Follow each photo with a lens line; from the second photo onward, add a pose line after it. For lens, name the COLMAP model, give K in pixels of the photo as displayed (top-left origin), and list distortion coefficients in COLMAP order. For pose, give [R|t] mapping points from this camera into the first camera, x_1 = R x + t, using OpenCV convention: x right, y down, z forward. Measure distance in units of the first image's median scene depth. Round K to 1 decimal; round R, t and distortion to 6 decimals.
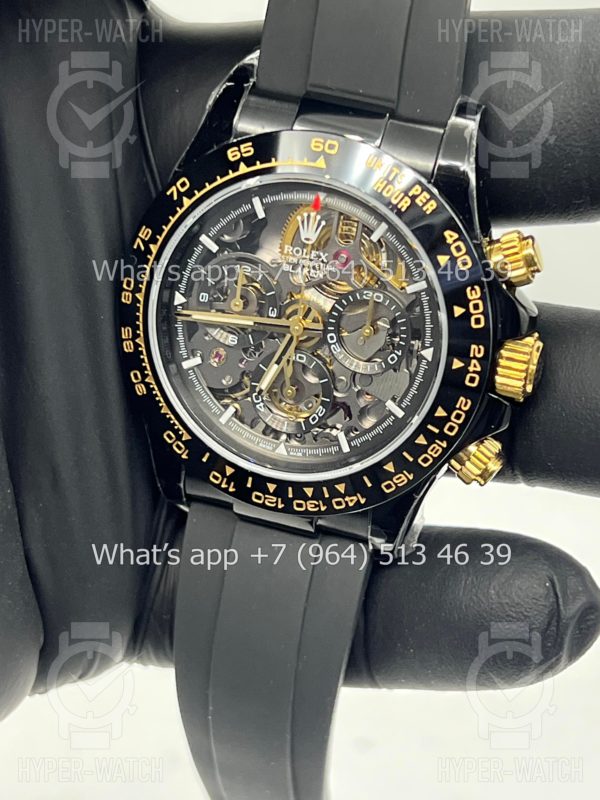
lens RADIAL K [[1946.8, 0, 300.0], [0, 1946.8, 400.0], [0, 0, 1]] dist [0.193093, -0.421052]
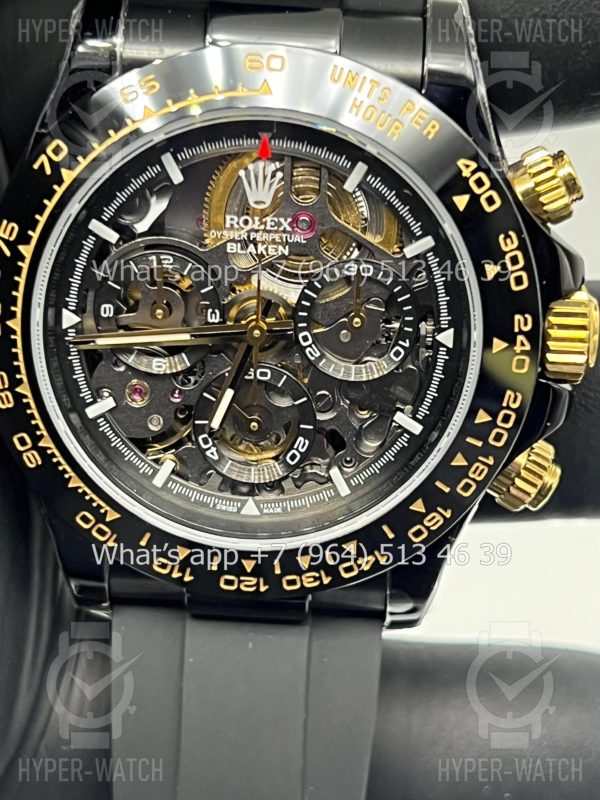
lens RADIAL K [[1946.8, 0, 300.0], [0, 1946.8, 400.0], [0, 0, 1]] dist [0.193093, -0.421052]
pose [[0.960155, -0.168413, 0.223024, -0.144947], [0.167537, 0.985598, 0.022988, -0.026546], [-0.223684, 0.015293, 0.974542, 0.321101]]
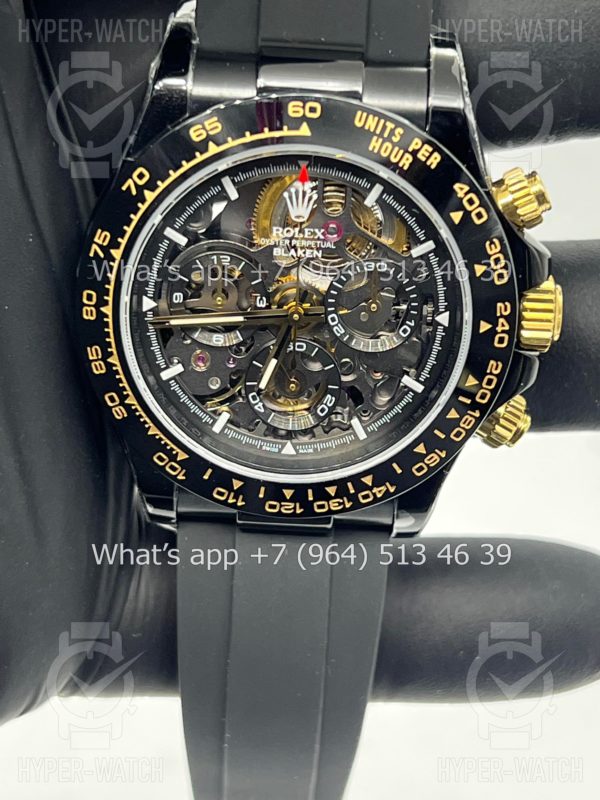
lens RADIAL K [[1946.8, 0, 300.0], [0, 1946.8, 400.0], [0, 0, 1]] dist [0.193093, -0.421052]
pose [[0.955113, -0.190303, 0.227032, -0.207864], [0.167014, 0.978880, 0.117896, -0.103481], [-0.244673, -0.074686, 0.966725, 0.138941]]
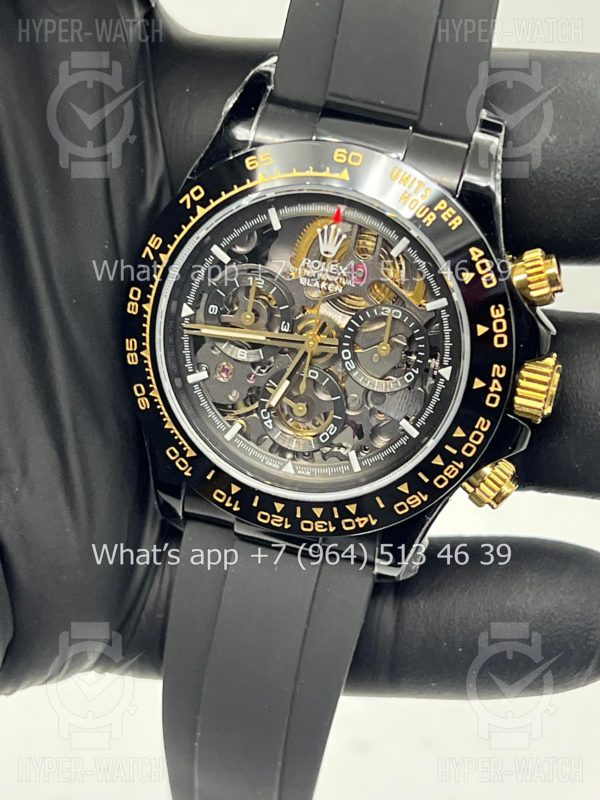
lens RADIAL K [[1946.8, 0, 300.0], [0, 1946.8, 400.0], [0, 0, 1]] dist [0.193093, -0.421052]
pose [[0.996082, 0.020227, 0.086096, -0.090383], [-0.019211, 0.999736, -0.012612, 0.003695], [-0.086328, 0.010909, 0.996207, 0.031149]]
